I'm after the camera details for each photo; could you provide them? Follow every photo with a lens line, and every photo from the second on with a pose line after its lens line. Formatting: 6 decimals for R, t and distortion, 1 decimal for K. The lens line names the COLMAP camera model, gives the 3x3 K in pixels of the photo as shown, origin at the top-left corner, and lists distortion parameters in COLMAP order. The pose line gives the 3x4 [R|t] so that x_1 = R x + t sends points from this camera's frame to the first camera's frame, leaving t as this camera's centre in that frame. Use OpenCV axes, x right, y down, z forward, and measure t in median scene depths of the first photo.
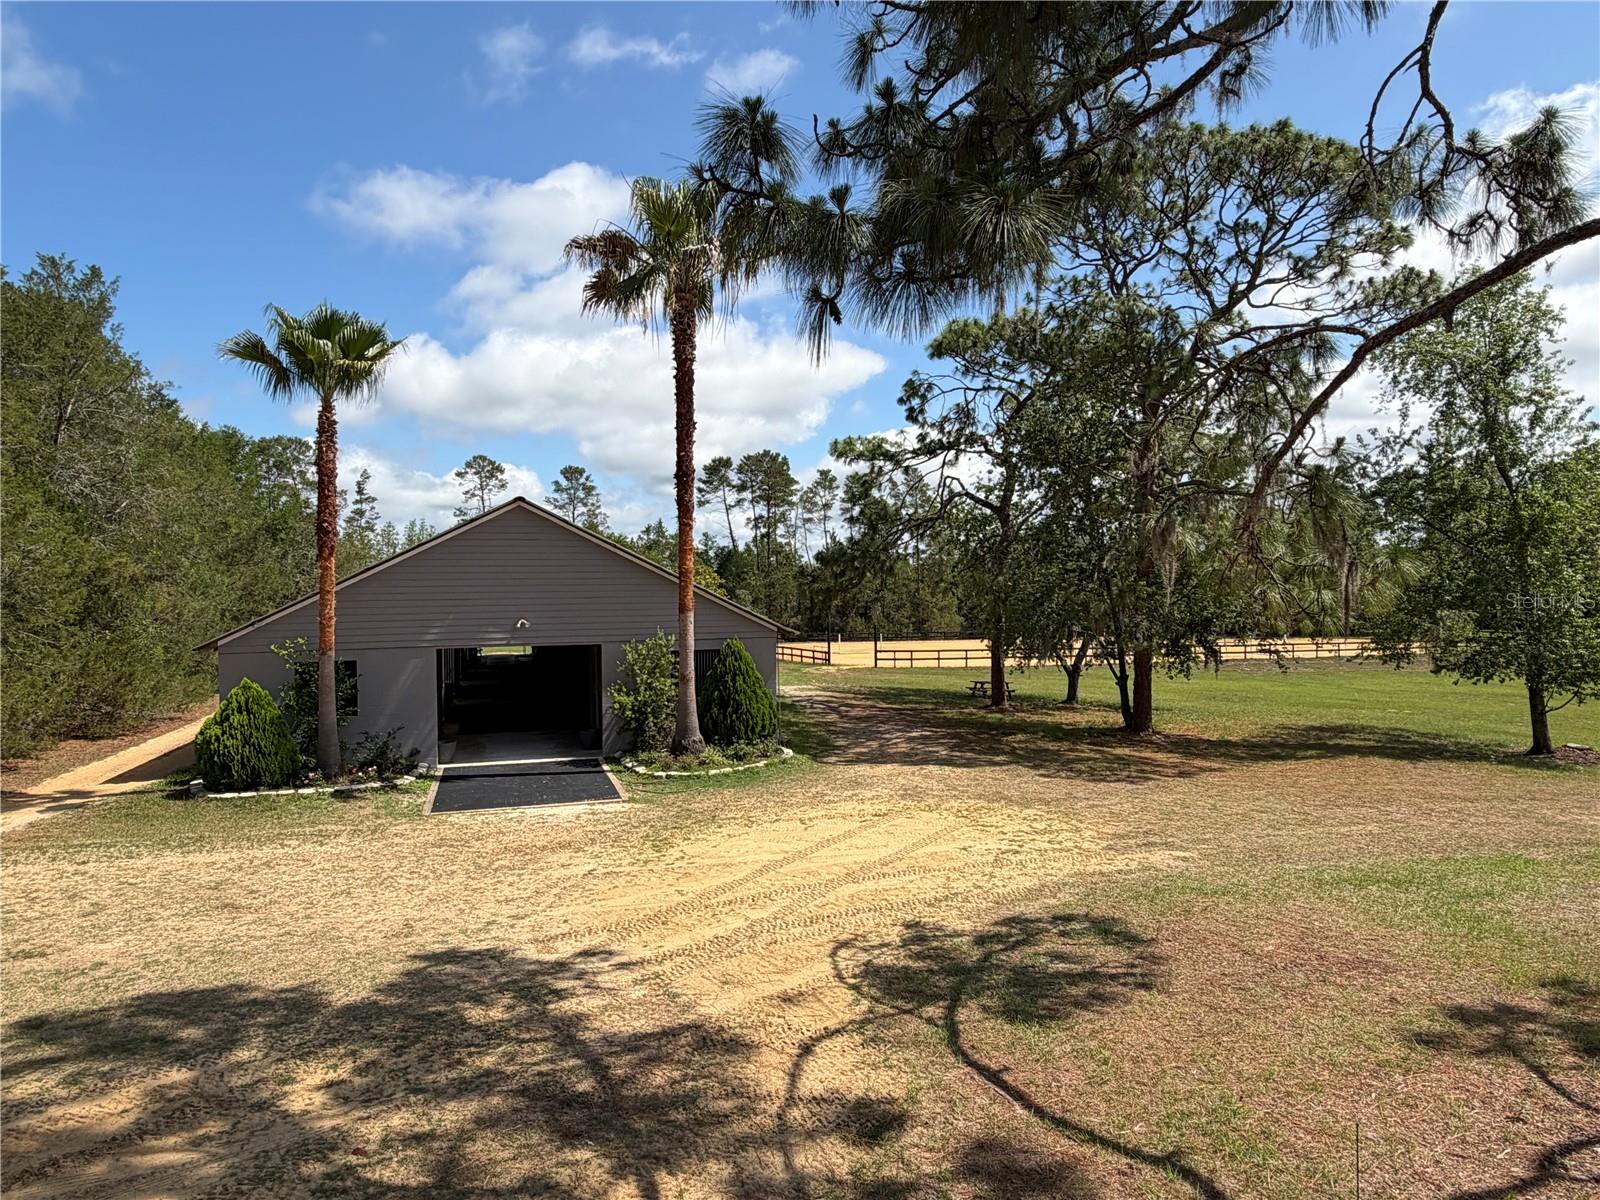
lens RADIAL K [[968.9, 0, 805.1], [0, 968.9, 594.4], [0, 0, 1]] dist [0.002503, 0.011170]
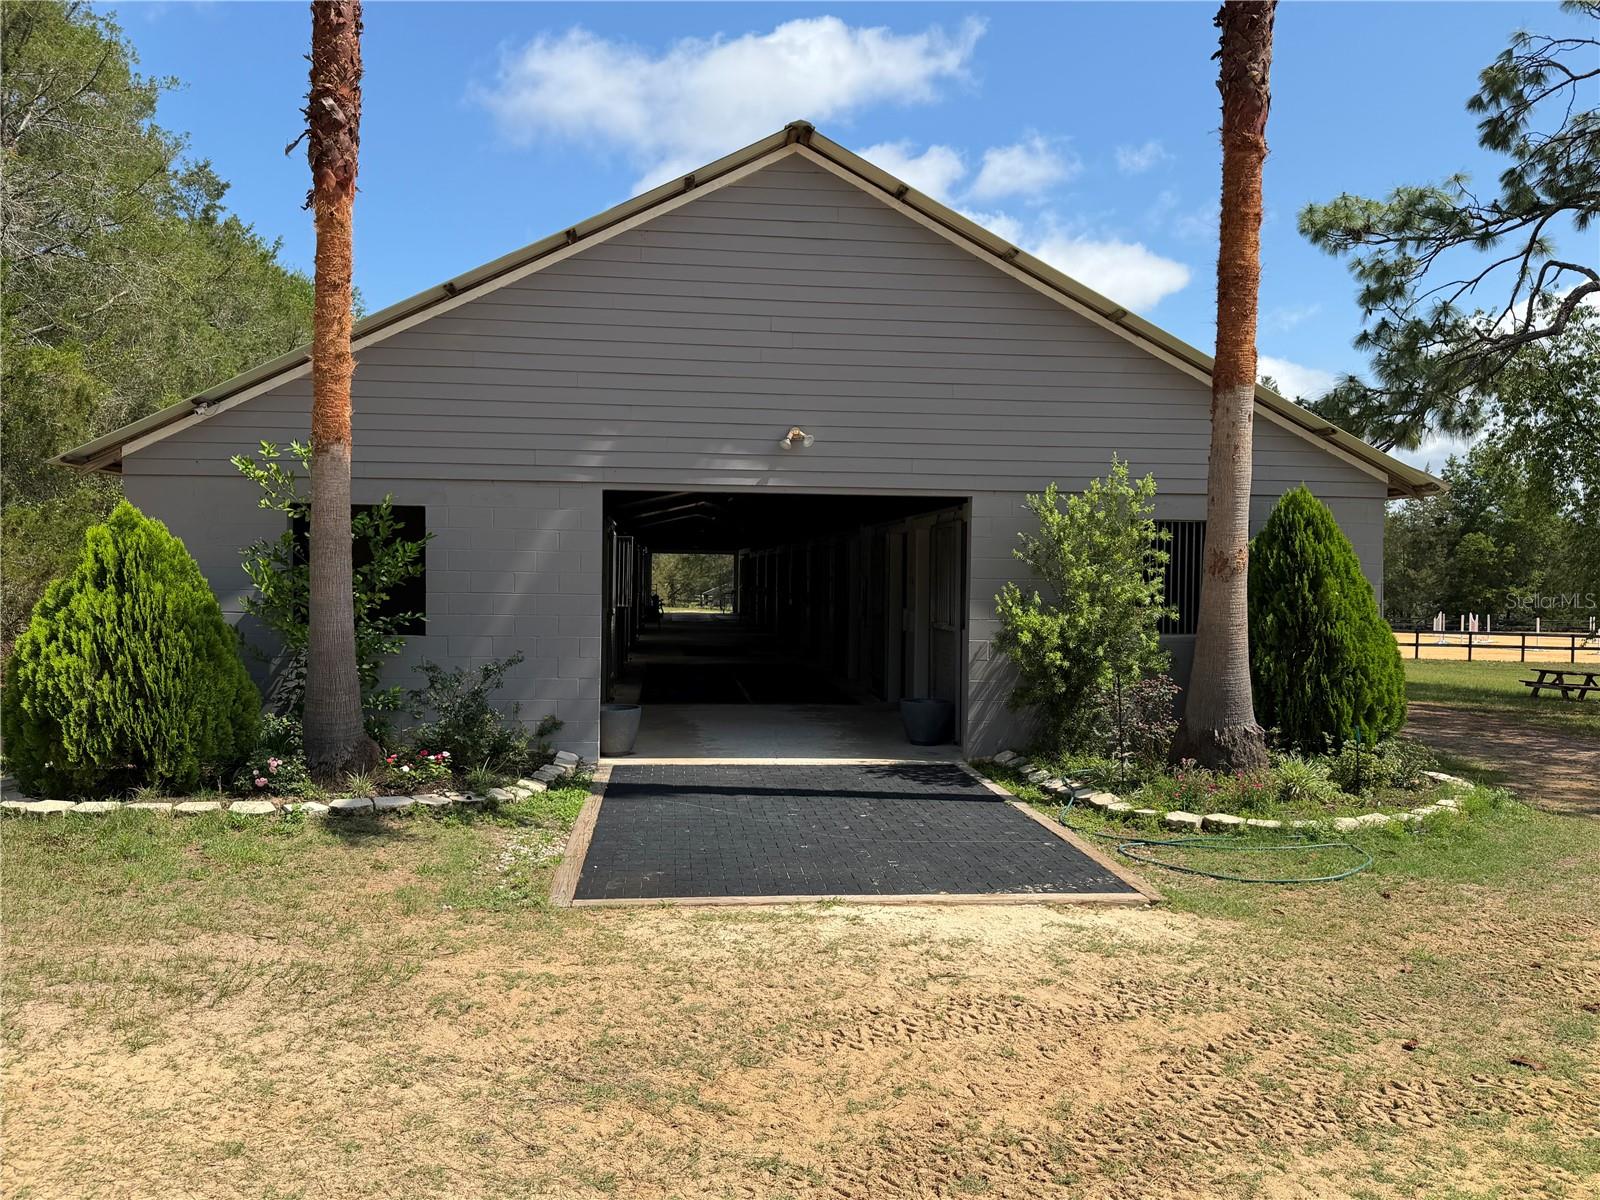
lens RADIAL K [[1203.5, 0, 797.7], [0, 1203.5, 598.0], [0, 0, 1]] dist [0.096465, -0.122978]
pose [[0.978919, 0.028780, -0.202212, -0.224740], [-0.025163, 0.999474, 0.020440, 0.110277], [0.202694, -0.014920, 0.979128, 0.594938]]
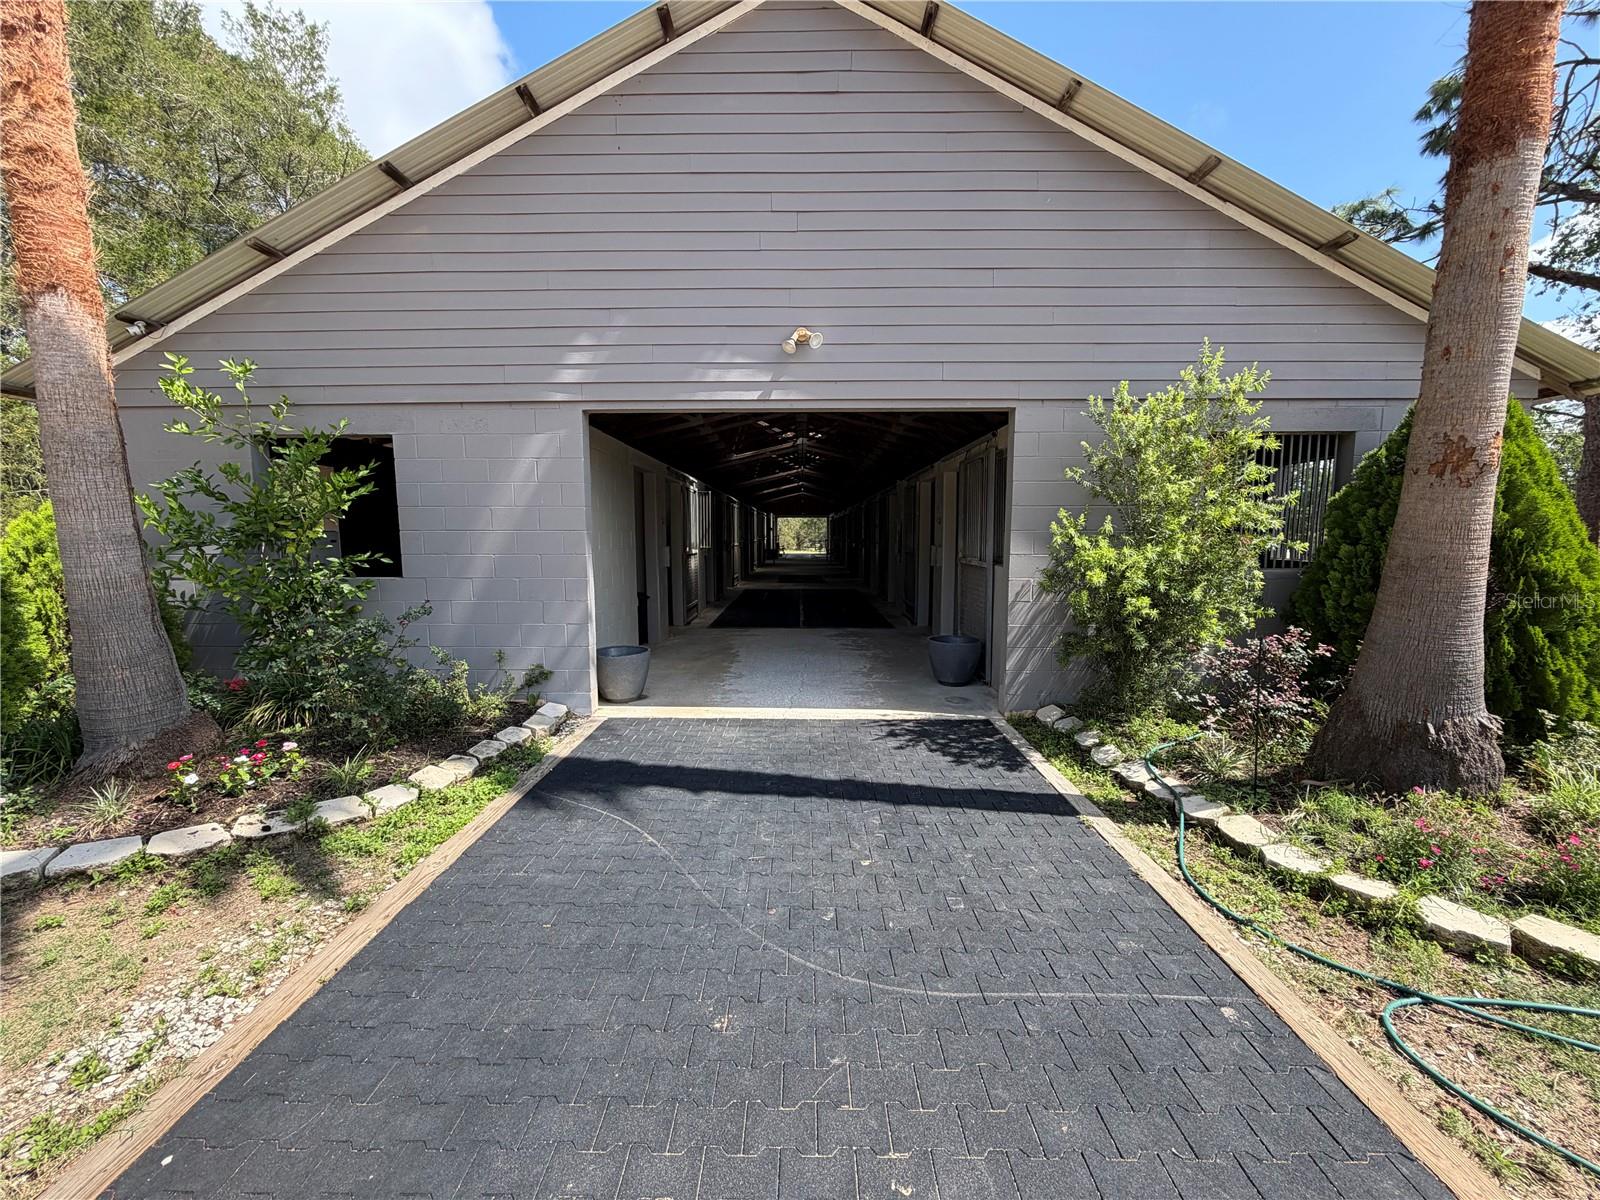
lens RADIAL K [[642.8, 0, 796.4], [0, 642.8, 599.0], [0, 0, 1]] dist [-0.001679, 0.000900]
pose [[0.948238, 0.042882, -0.314652, -0.265849], [-0.010105, 0.994413, 0.105072, 0.123607], [0.317399, -0.096454, 0.943374, 0.948586]]
